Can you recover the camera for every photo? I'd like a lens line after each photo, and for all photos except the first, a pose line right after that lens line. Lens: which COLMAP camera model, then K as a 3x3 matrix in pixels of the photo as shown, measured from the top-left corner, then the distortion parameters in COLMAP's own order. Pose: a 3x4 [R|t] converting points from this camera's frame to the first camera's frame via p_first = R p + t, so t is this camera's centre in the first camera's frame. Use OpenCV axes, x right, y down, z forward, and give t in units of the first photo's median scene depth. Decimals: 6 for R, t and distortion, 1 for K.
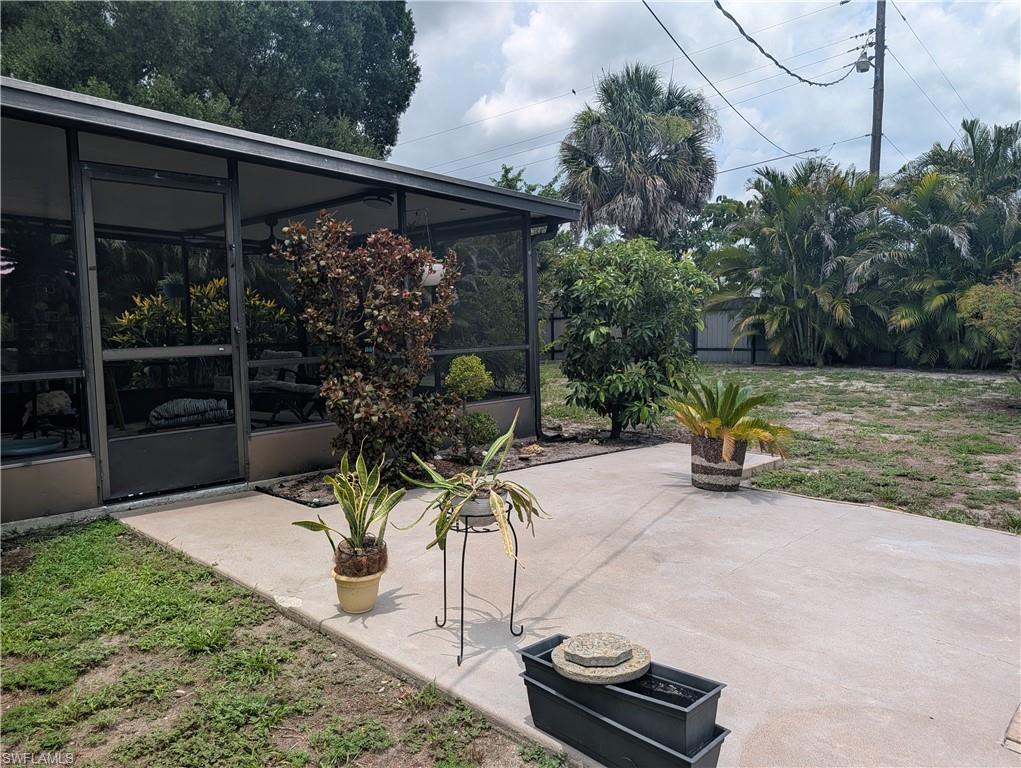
lens RADIAL K [[735.1, 0, 510.5], [0, 735.1, 384.0], [0, 0, 1]] dist [0.058510, -0.069219]
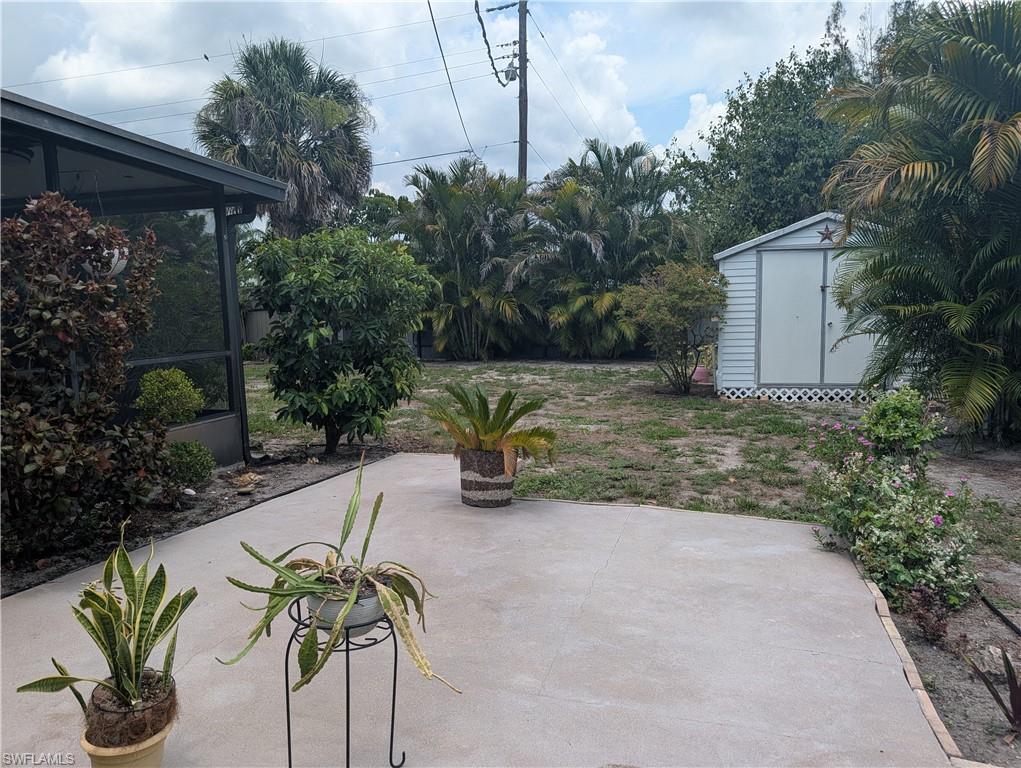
lens RADIAL K [[737.8, 0, 510.6], [0, 737.8, 400.4], [0, 0, 1]] dist [0.052540, -0.074701]
pose [[0.885661, -0.057475, 0.460762, -0.074233], [0.044270, 0.998241, 0.039426, -0.015153], [-0.462218, -0.014520, 0.886648, 0.110869]]
